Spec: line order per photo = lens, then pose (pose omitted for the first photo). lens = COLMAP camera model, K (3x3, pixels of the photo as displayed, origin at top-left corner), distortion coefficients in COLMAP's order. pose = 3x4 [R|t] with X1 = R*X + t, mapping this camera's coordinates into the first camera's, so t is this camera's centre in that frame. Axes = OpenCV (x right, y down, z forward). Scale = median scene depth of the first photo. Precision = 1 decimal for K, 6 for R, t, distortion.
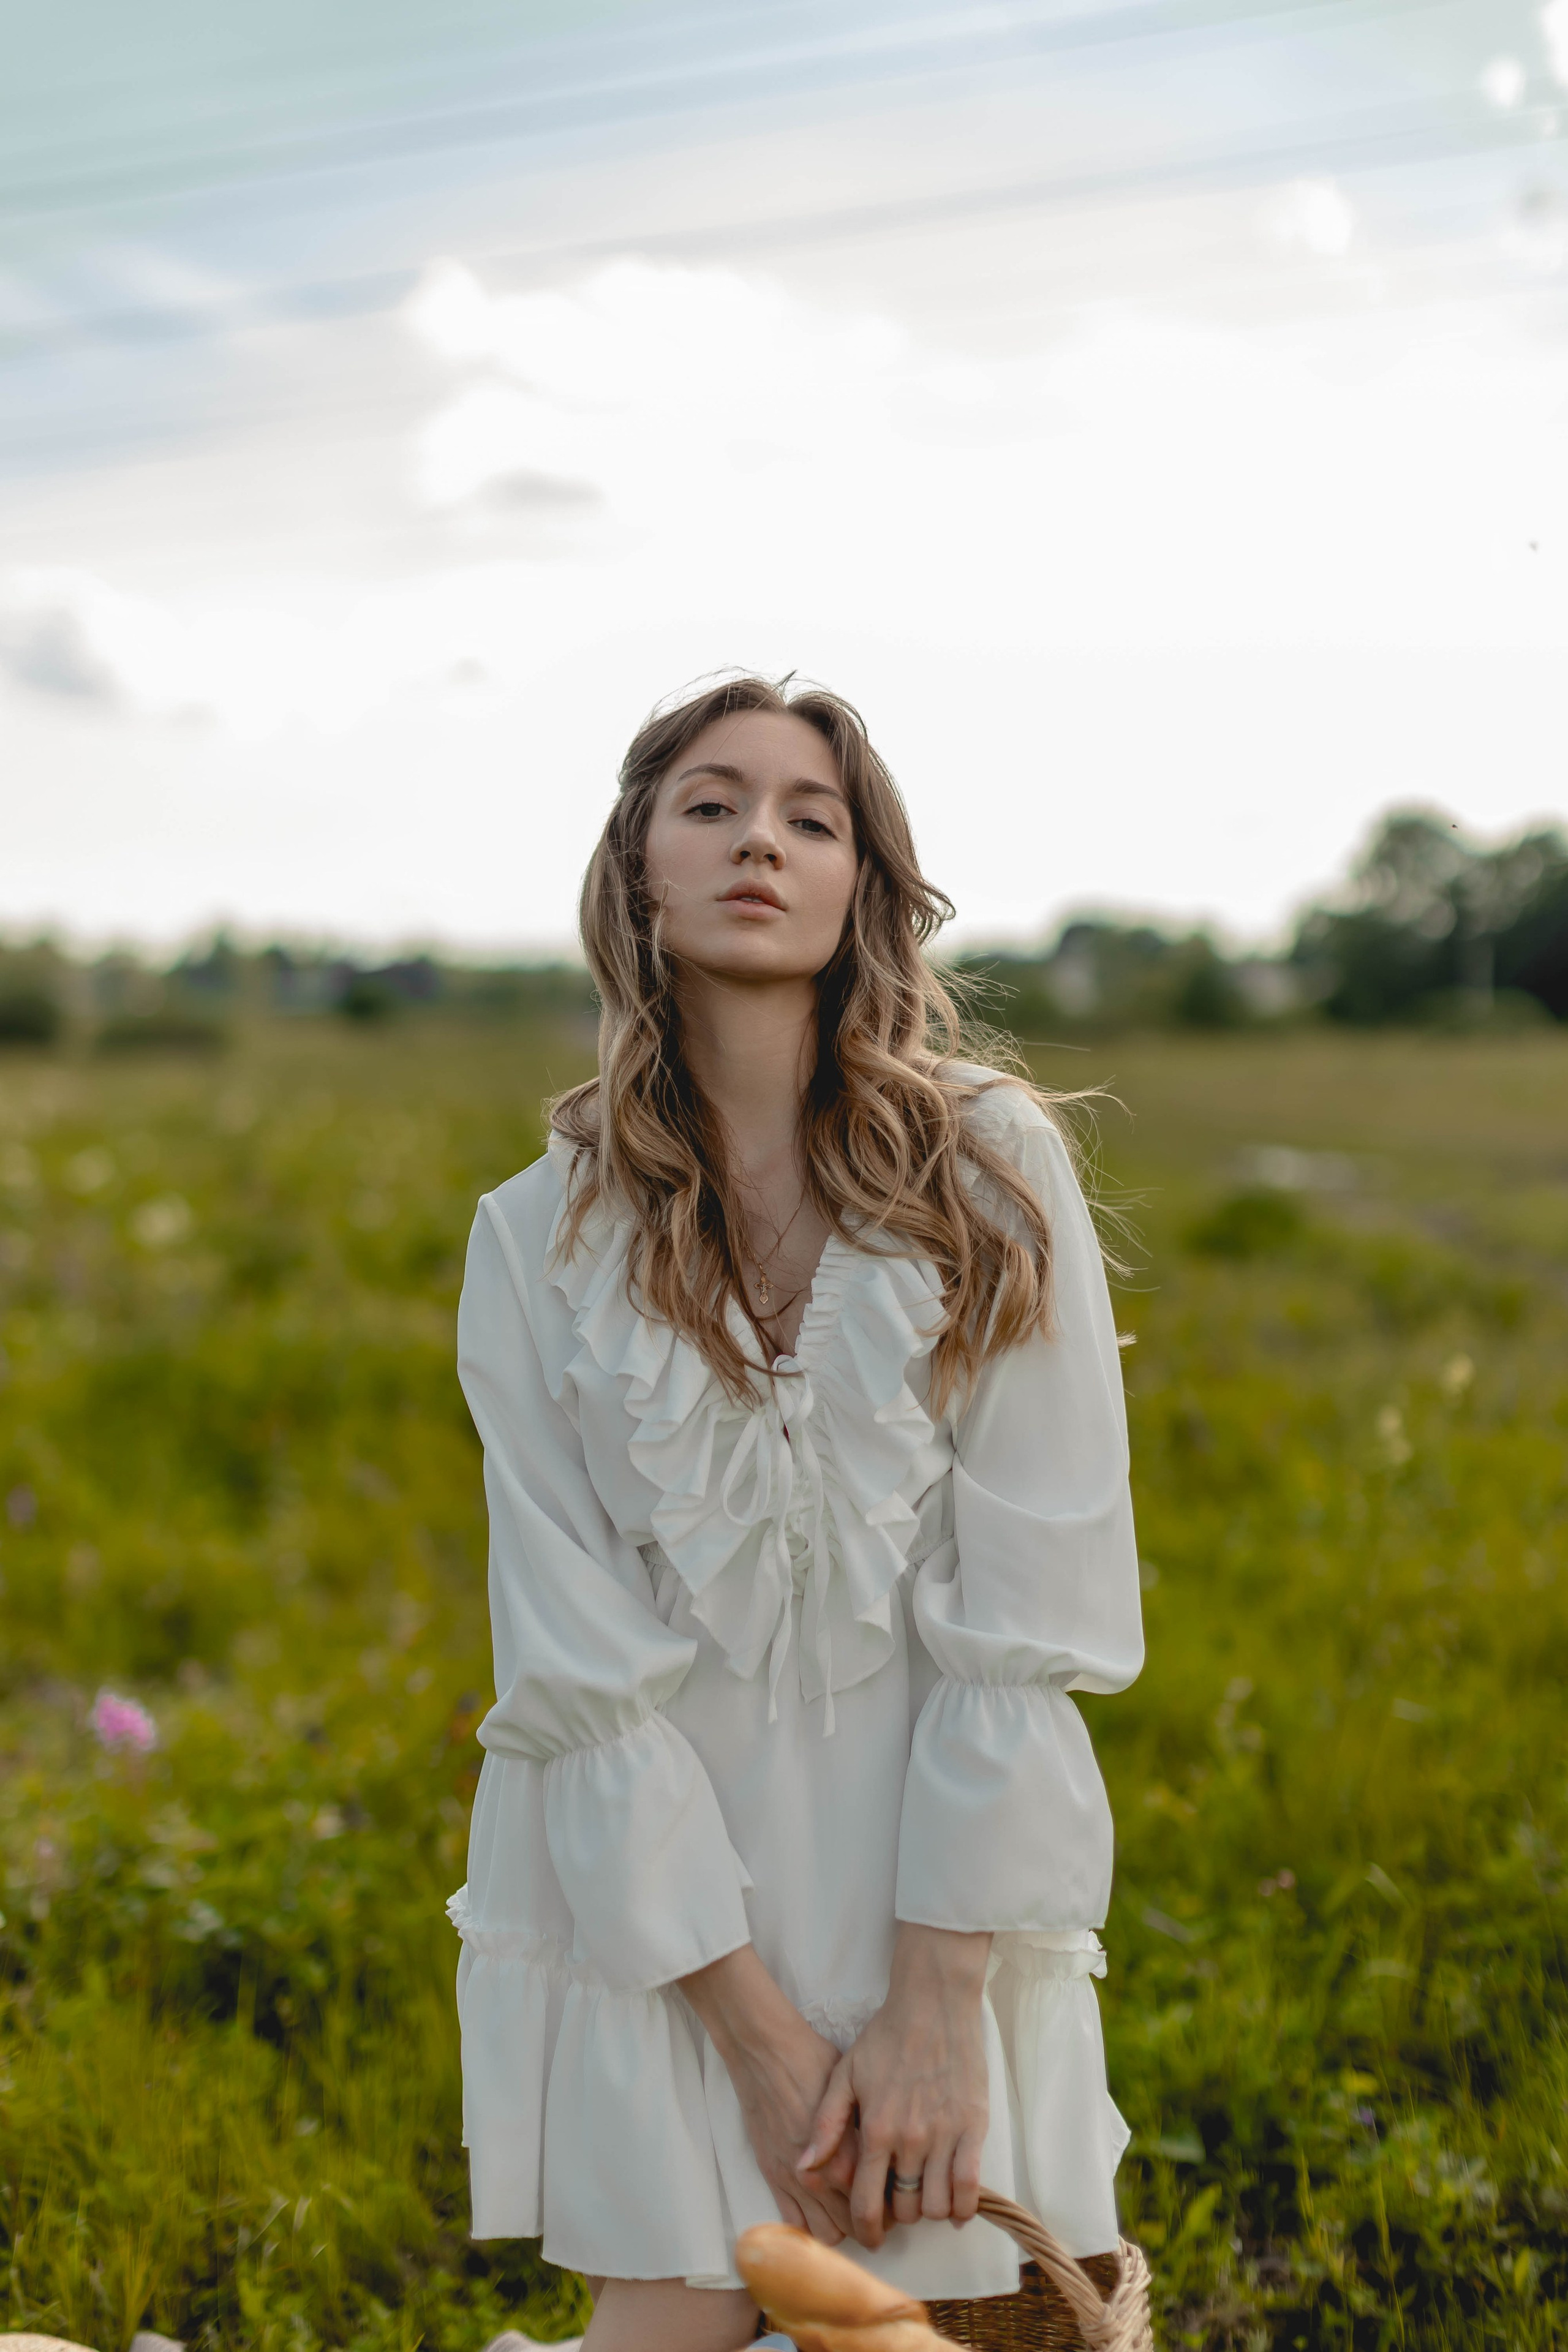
lens RADIAL K [[3338.9, 0, 784.0], [0, 3338.9, 1176.0], [0, 0, 1]] dist [0.018823, -0.045701]
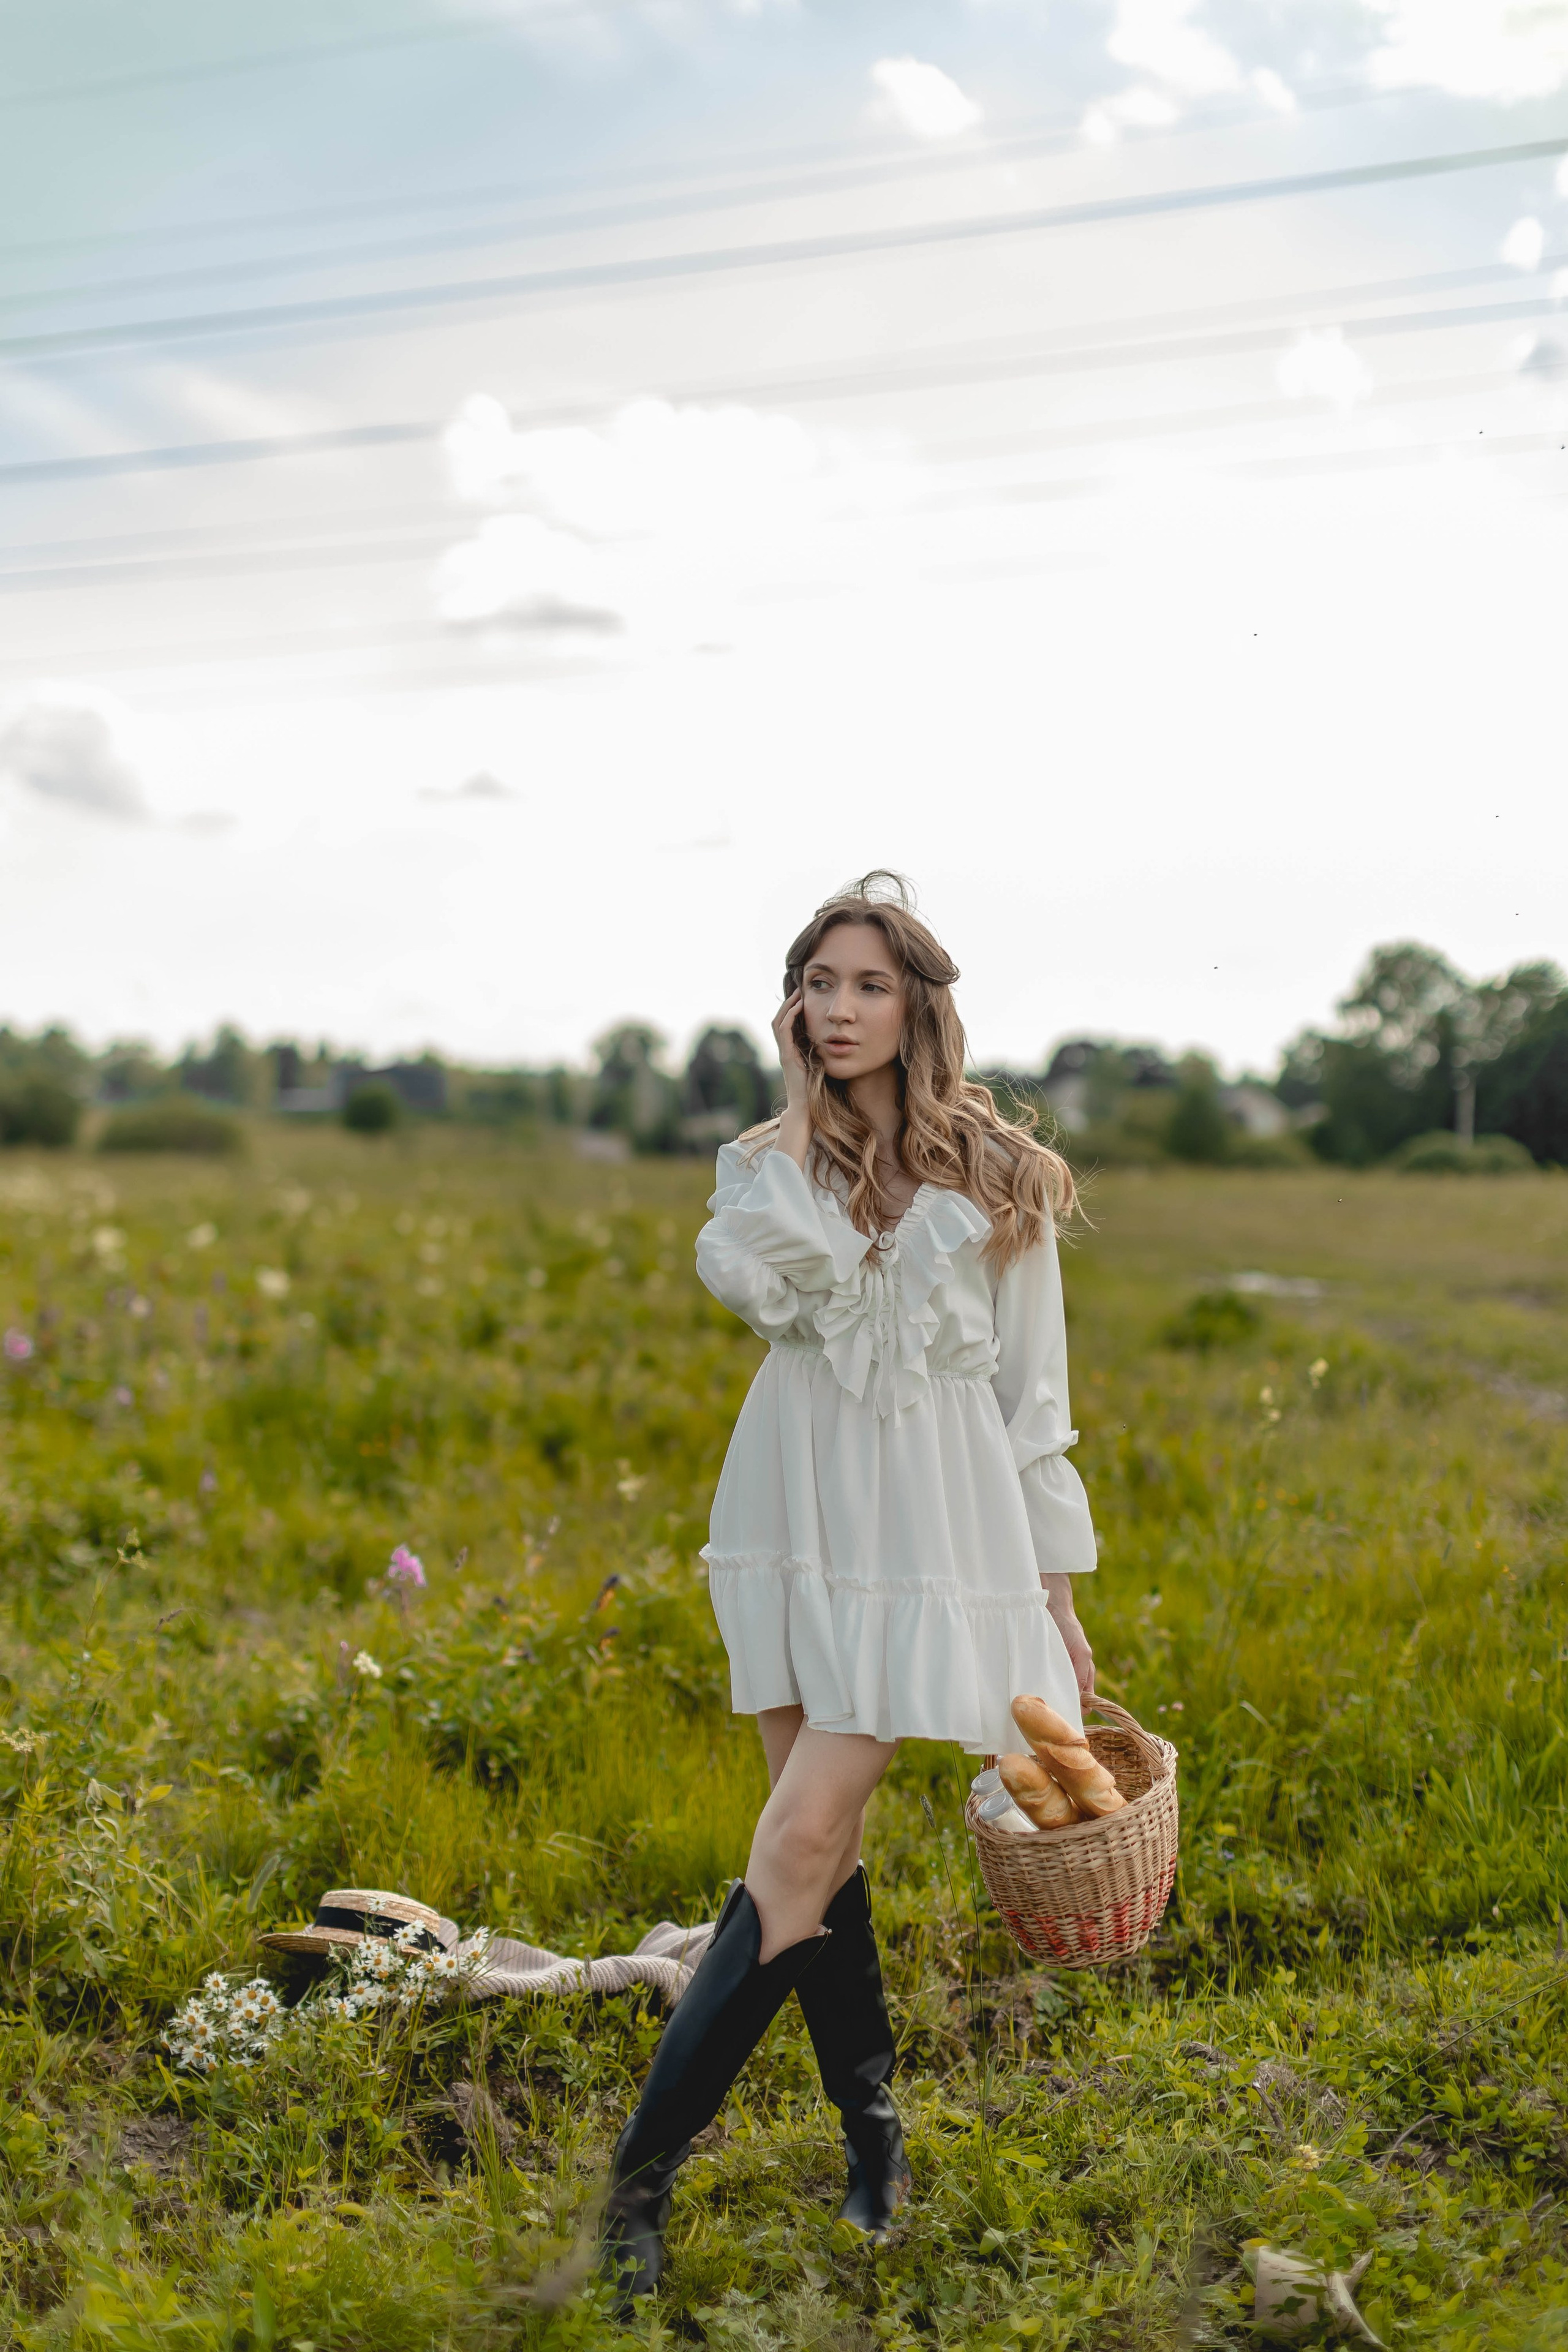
lens RADIAL K [[3338.9, 0, 784.0], [0, 3338.9, 1176.0], [0, 0, 1]] dist [0.018823, -0.045701]
pose [[0.999725, 0.023358, 0.001953, -0.013251], [-0.023276, 0.999130, -0.034592, 0.016602], [-0.002759, 0.034537, 0.999400, -0.204860]]
